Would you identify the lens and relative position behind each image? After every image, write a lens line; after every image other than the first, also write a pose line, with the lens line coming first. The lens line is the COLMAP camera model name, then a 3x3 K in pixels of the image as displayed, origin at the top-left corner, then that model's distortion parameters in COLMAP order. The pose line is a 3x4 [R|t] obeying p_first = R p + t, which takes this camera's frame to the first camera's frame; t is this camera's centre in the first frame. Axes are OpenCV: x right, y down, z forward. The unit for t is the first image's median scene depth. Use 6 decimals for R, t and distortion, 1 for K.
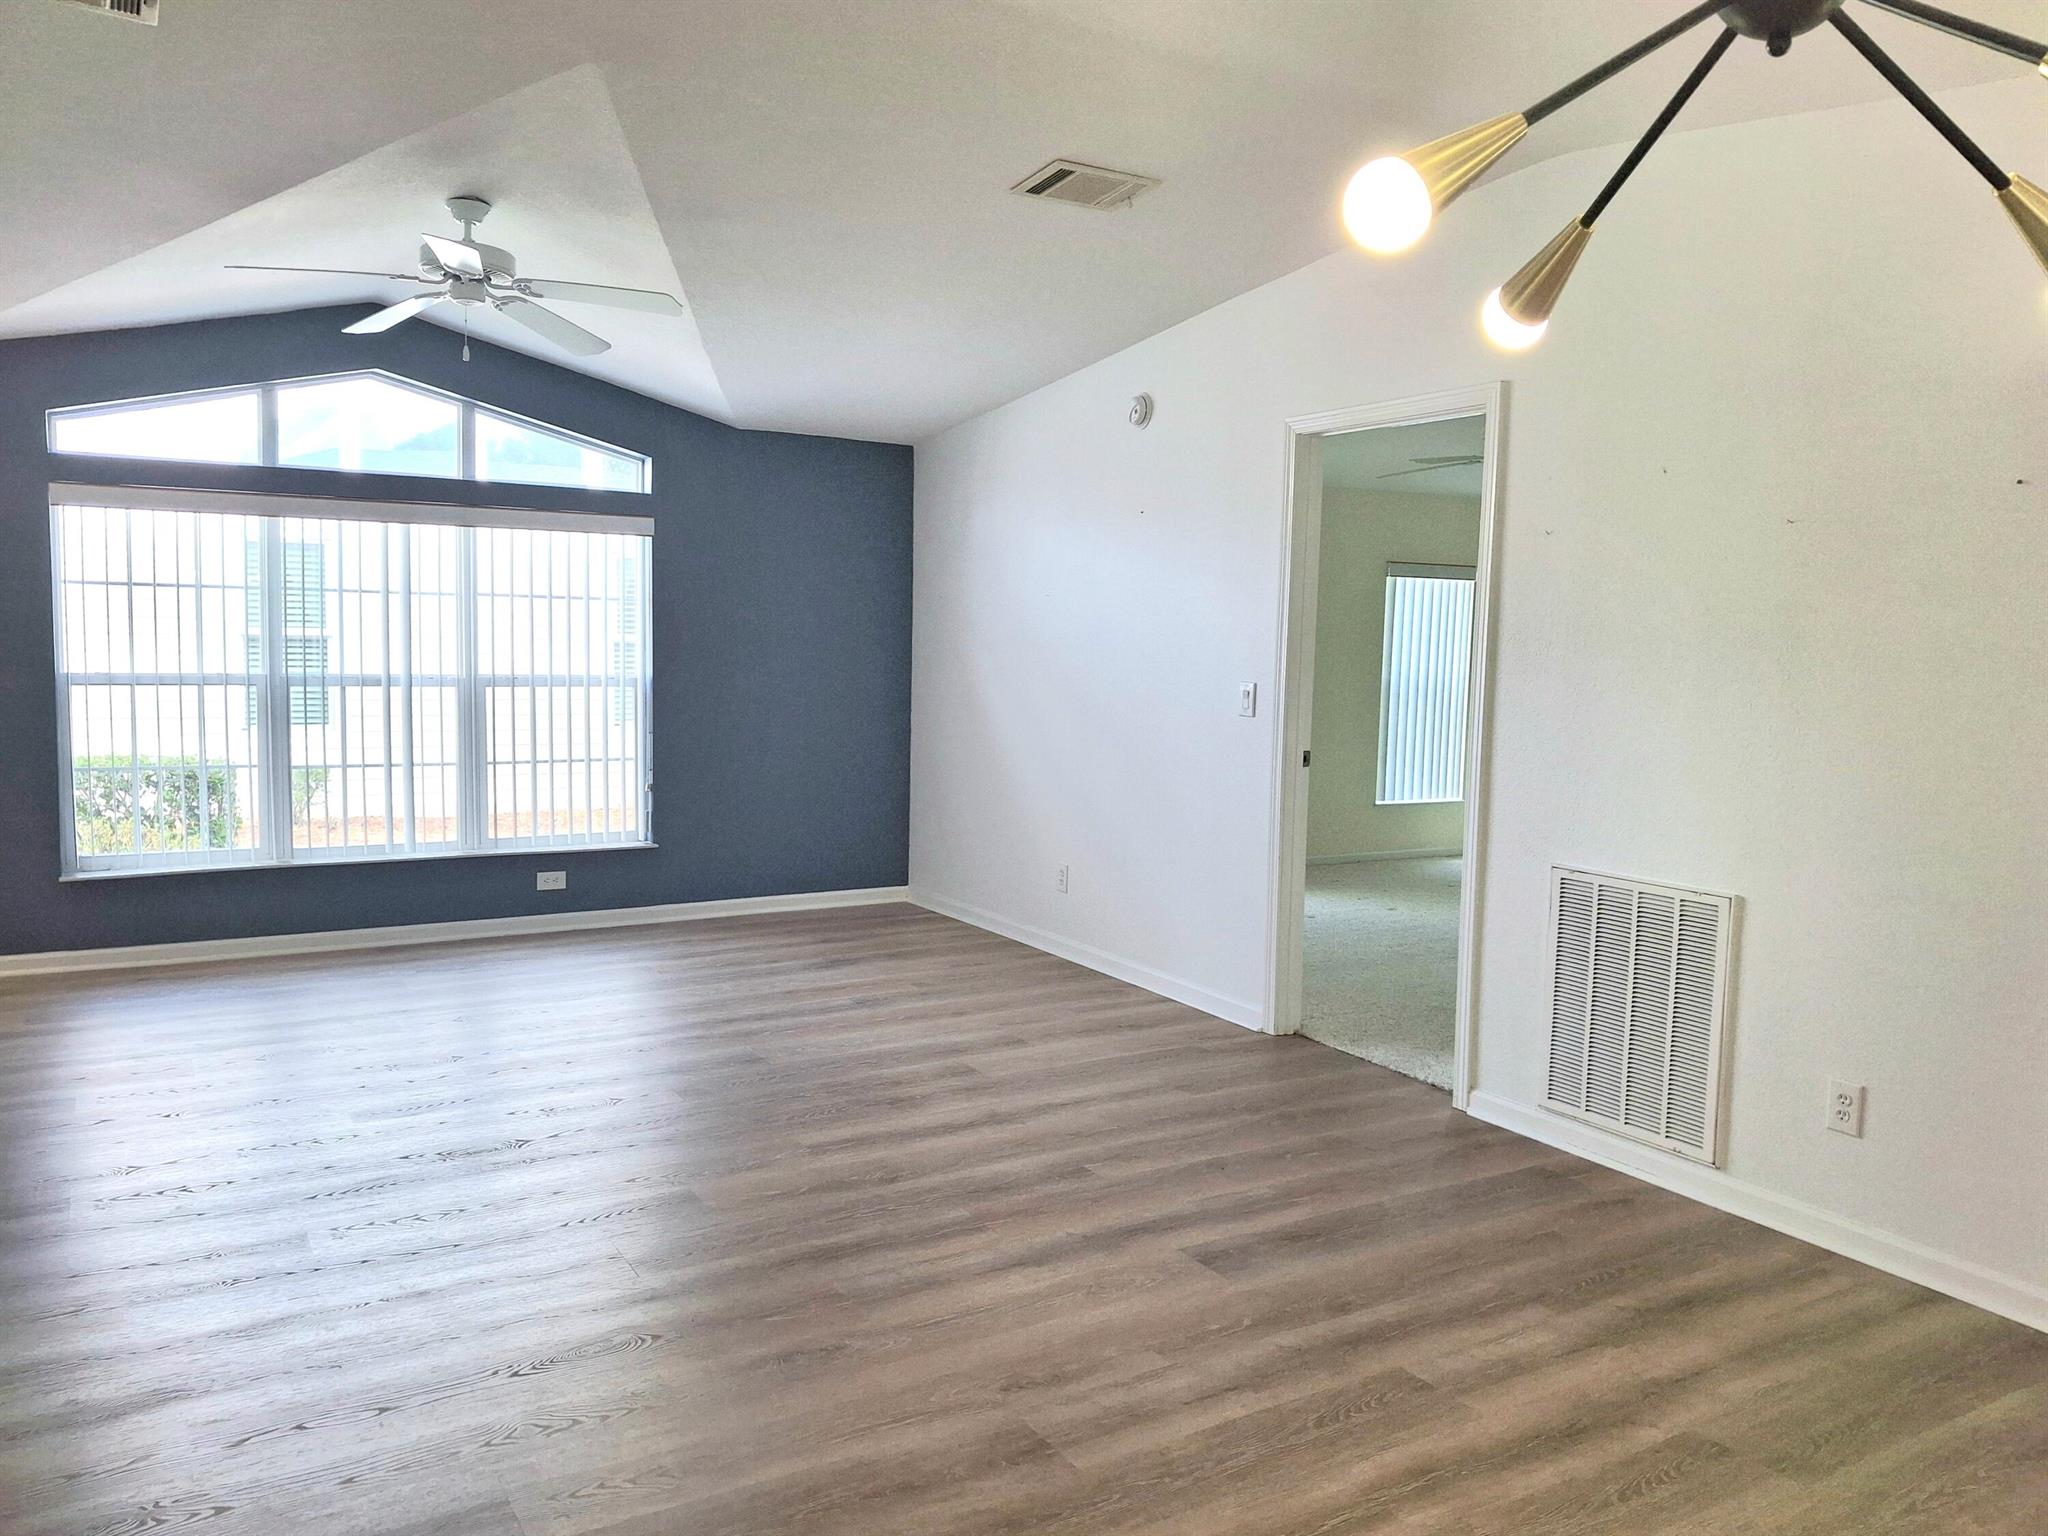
lens RADIAL K [[1512.6, 0, 1038.4], [0, 1512.6, 774.3], [0, 0, 1]] dist [0.098060, -0.208224]
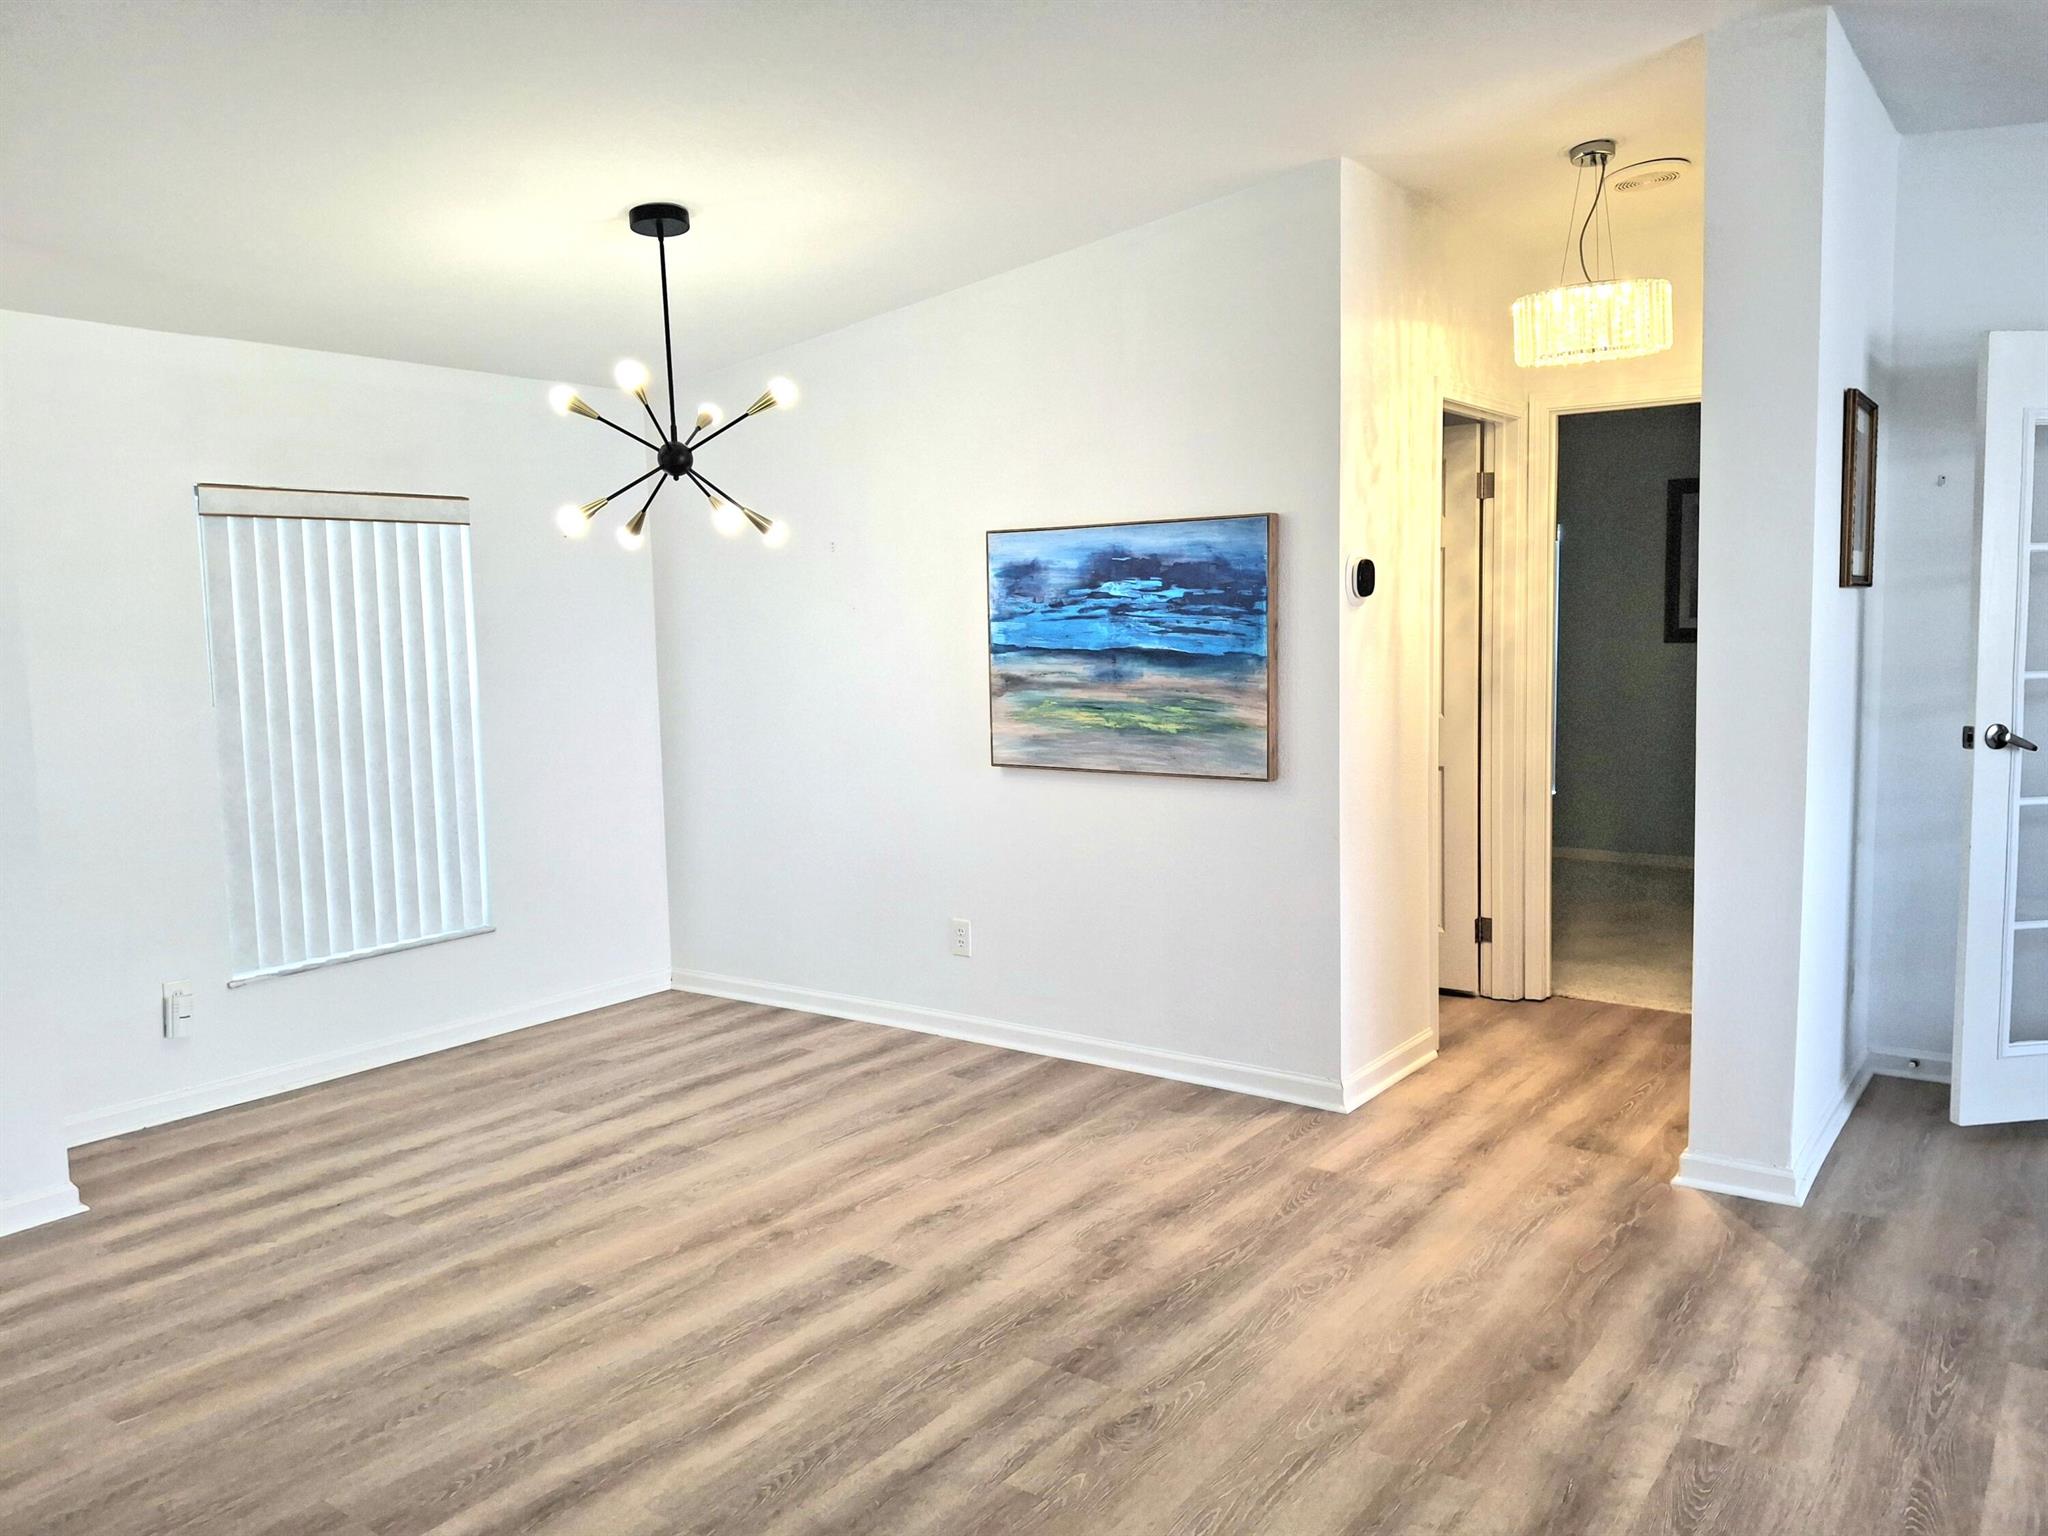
lens RADIAL K [[1489.5, 0, 1049.3], [0, 1489.5, 759.2], [0, 0, 1]] dist [0.084069, -0.143865]
pose [[-0.920874, 0.023781, -0.389135, 0.258325], [-0.044813, 0.985065, 0.166247, -0.102398], [0.387277, 0.170531, -0.906055, 1.153949]]
